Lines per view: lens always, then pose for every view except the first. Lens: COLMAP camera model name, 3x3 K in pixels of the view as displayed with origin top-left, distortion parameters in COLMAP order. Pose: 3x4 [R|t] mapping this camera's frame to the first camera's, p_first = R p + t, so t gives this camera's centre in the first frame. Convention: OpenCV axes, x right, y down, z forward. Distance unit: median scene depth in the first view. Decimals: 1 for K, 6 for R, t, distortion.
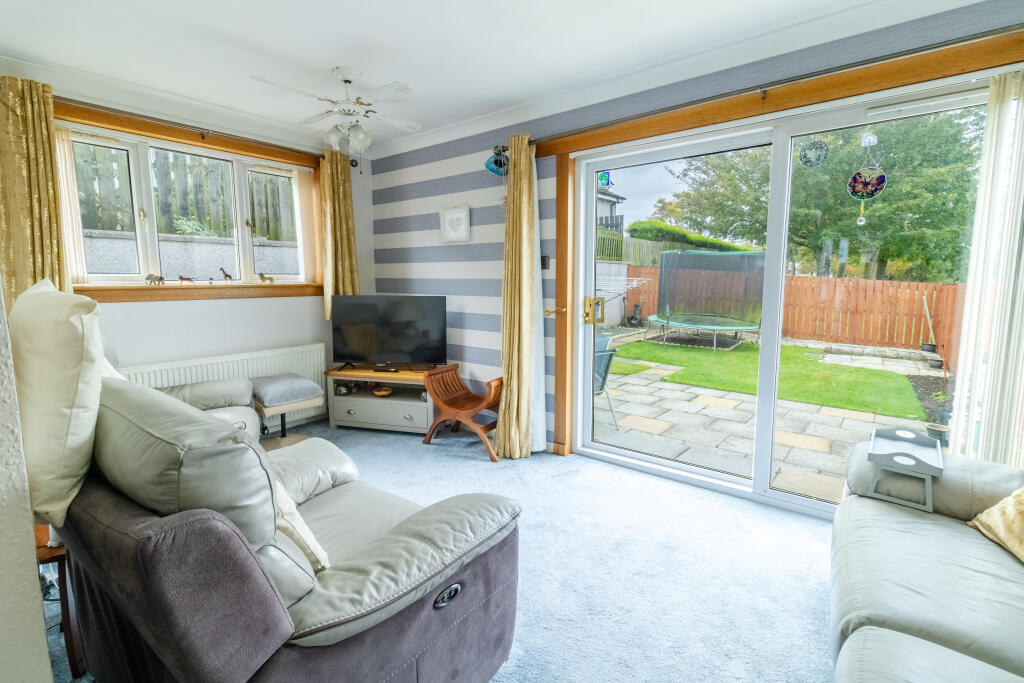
lens RADIAL K [[482.1, 0, 476.9], [0, 482.1, 339.2], [0, 0, 1]] dist [-0.000248, -0.000051]
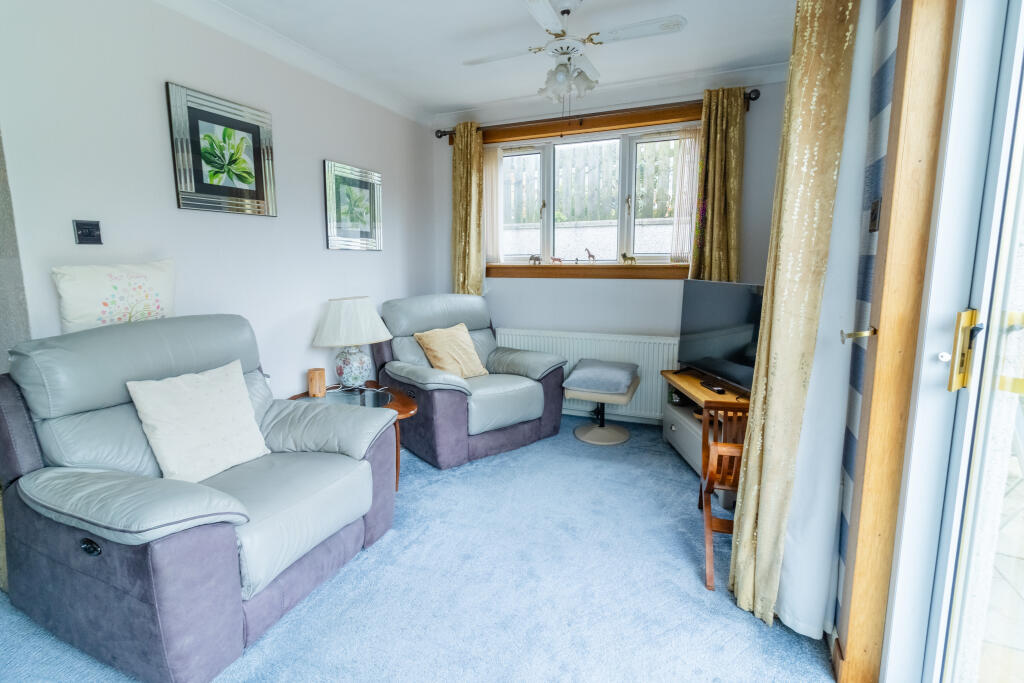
lens RADIAL K [[482.1, 0, 538.2], [0, 482.1, 341.3], [0, 0, 1]] dist [-0.000248, -0.000051]
pose [[0.297351, 0.153211, -0.942395, 0.436408], [-0.121311, 0.985104, 0.121878, -0.064153], [0.947030, 0.078082, 0.311508, 0.588706]]
